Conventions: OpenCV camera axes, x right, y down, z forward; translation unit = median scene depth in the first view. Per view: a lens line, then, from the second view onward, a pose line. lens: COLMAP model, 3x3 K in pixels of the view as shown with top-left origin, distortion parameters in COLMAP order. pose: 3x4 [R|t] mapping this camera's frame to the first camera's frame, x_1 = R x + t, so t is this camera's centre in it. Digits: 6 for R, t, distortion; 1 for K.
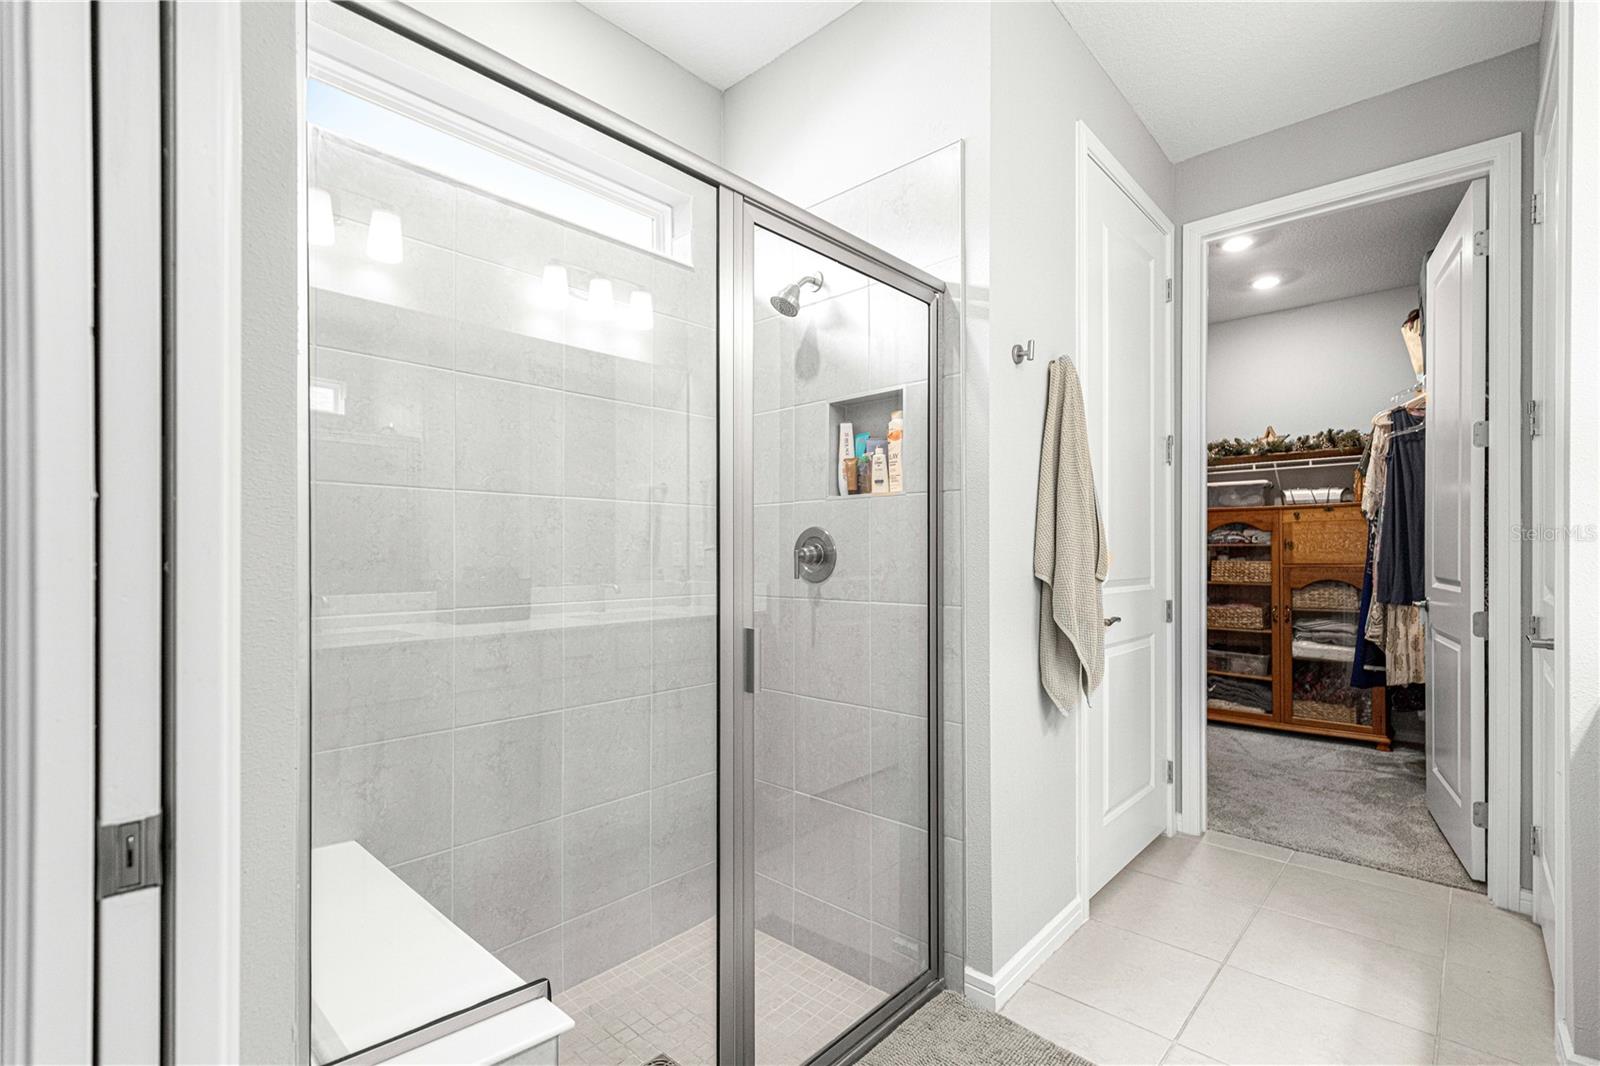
lens RADIAL K [[723.0, 0, 798.6], [0, 723.0, 549.1], [0, 0, 1]] dist [0.003302, -0.000435]
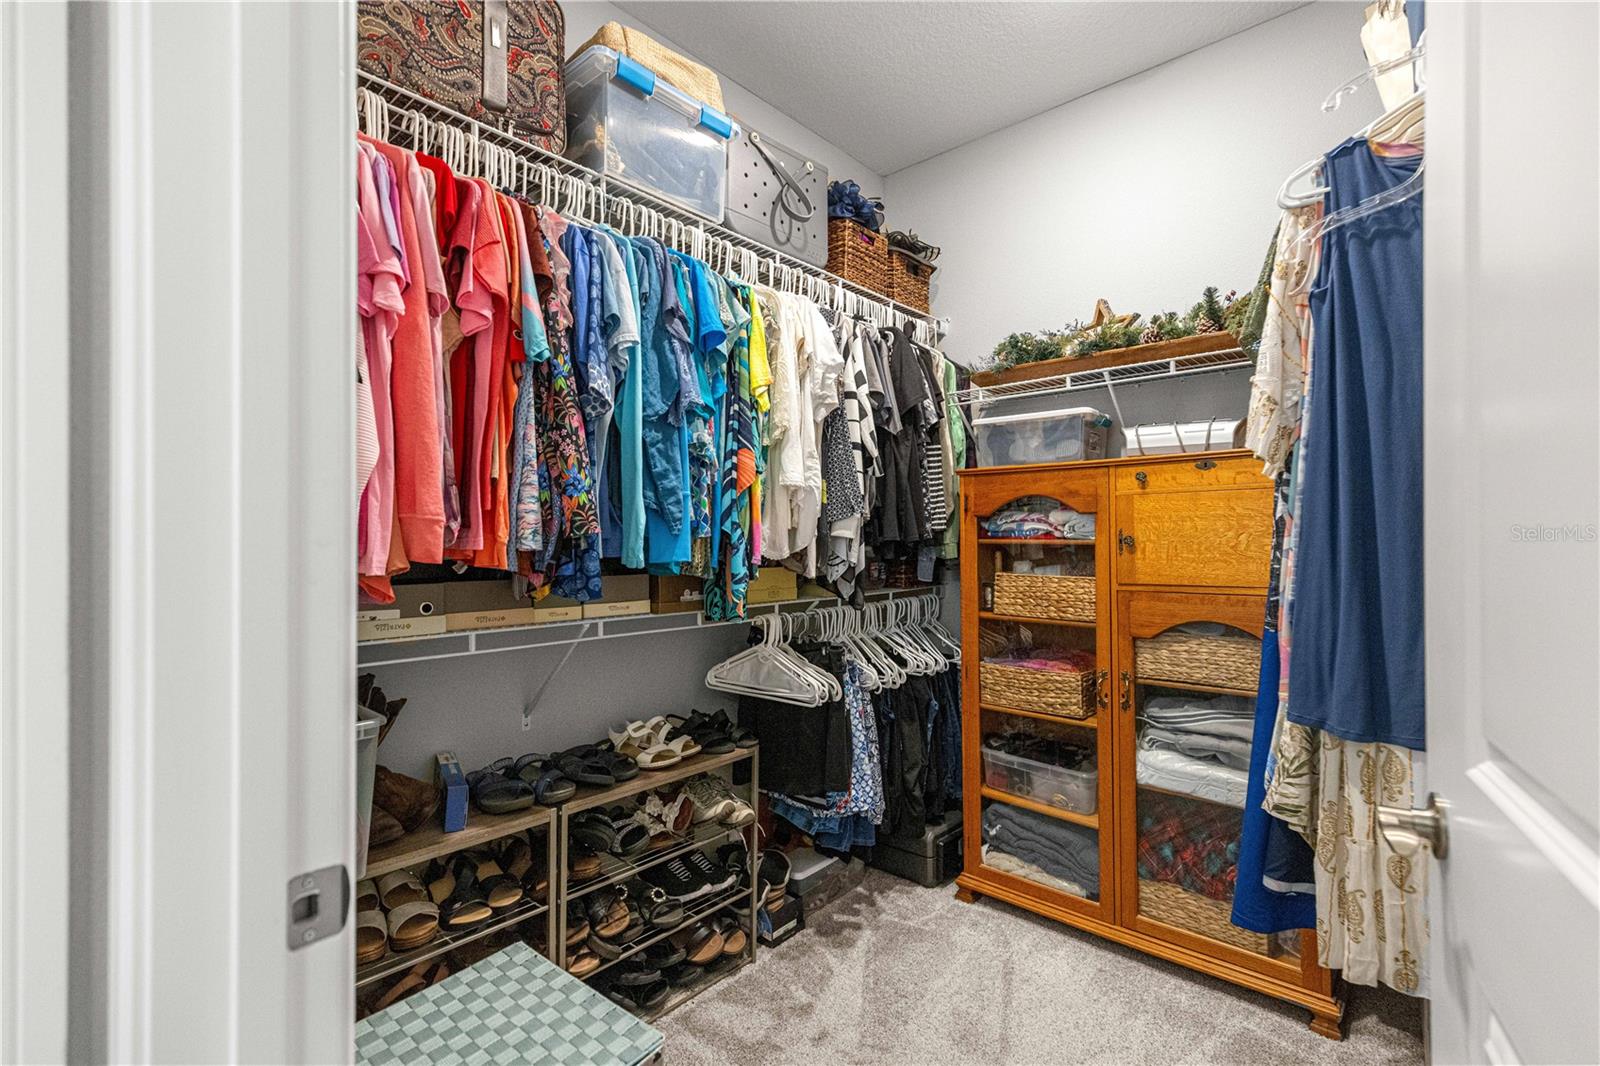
lens RADIAL K [[723.0, 0, 801.1], [0, 723.0, 526.2], [0, 0, 1]] dist [0.003302, -0.000435]
pose [[0.999801, -0.001031, 0.019904, 0.460200], [0.001189, 0.999968, -0.007937, -0.012954], [-0.019895, 0.007959, 0.999770, 0.542563]]
